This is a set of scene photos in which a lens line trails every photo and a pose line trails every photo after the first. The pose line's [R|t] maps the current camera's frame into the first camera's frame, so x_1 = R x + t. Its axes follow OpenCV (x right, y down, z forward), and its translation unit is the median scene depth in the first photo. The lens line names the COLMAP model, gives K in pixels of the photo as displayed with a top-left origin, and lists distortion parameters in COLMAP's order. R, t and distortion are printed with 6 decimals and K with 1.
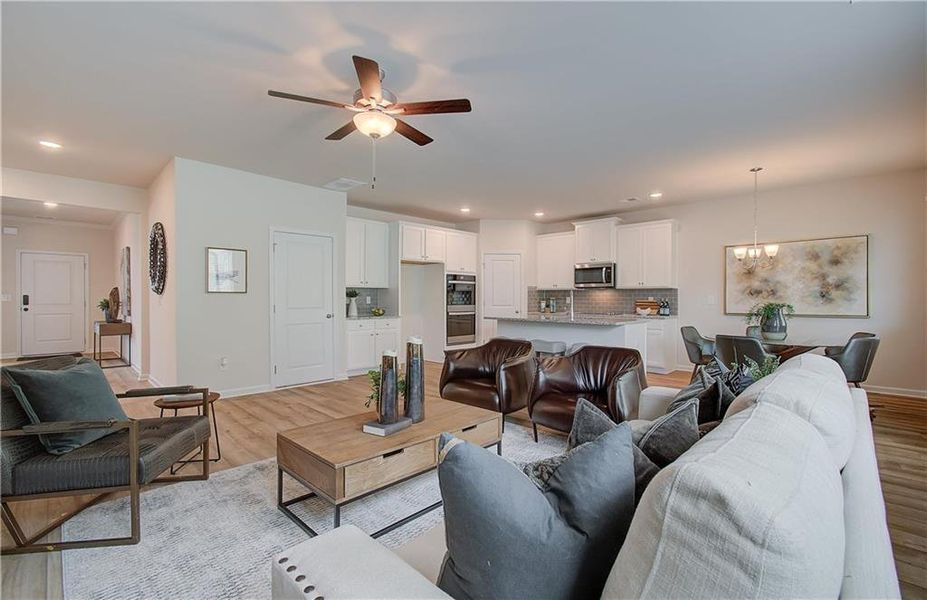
lens RADIAL K [[401.6, 0, 479.3], [0, 401.6, 298.6], [0, 0, 1]] dist [0.025383, -0.000051]
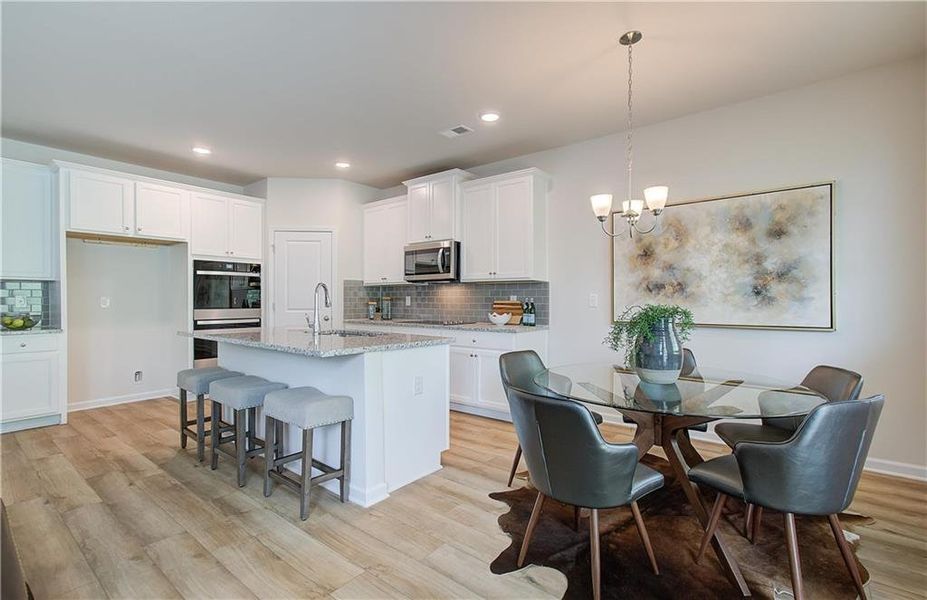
lens RADIAL K [[418.2, 0, 463.5], [0, 418.2, 300.0], [0, 0, 1]] dist [-0.000973, 0.000099]
pose [[0.997302, -0.002651, 0.073354, 0.314858], [0.002526, 0.999995, 0.001797, 0.001541], [-0.073358, -0.001607, 0.997304, 0.362992]]
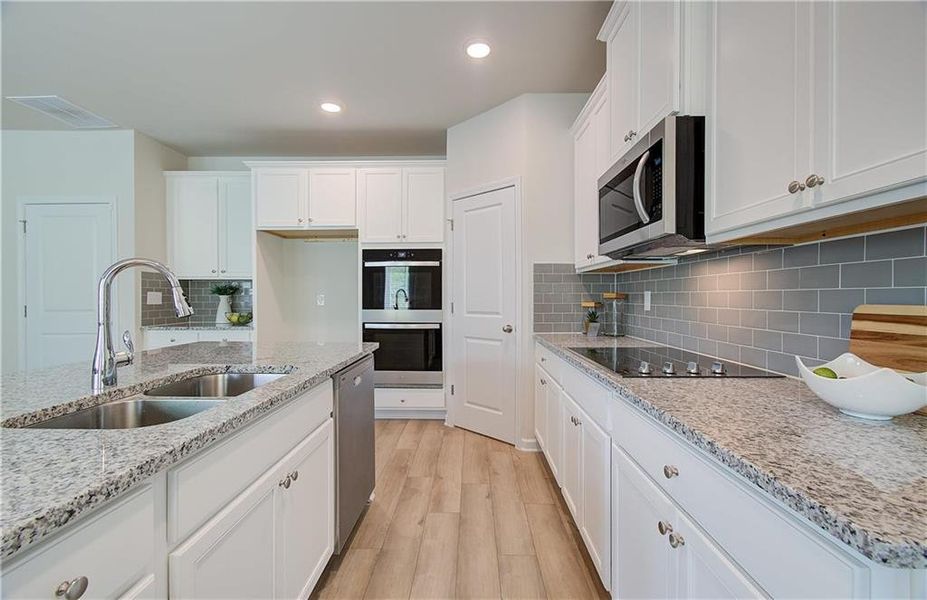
lens RADIAL K [[414.7, 0, 468.6], [0, 414.7, 300.0], [0, 0, 1]] dist [0.000872, -0.000147]
pose [[0.668545, 0.004205, -0.743659, 0.442949], [0.000130, 0.999983, 0.005771, 0.001301], [0.743671, -0.003955, 0.668534, 0.824712]]
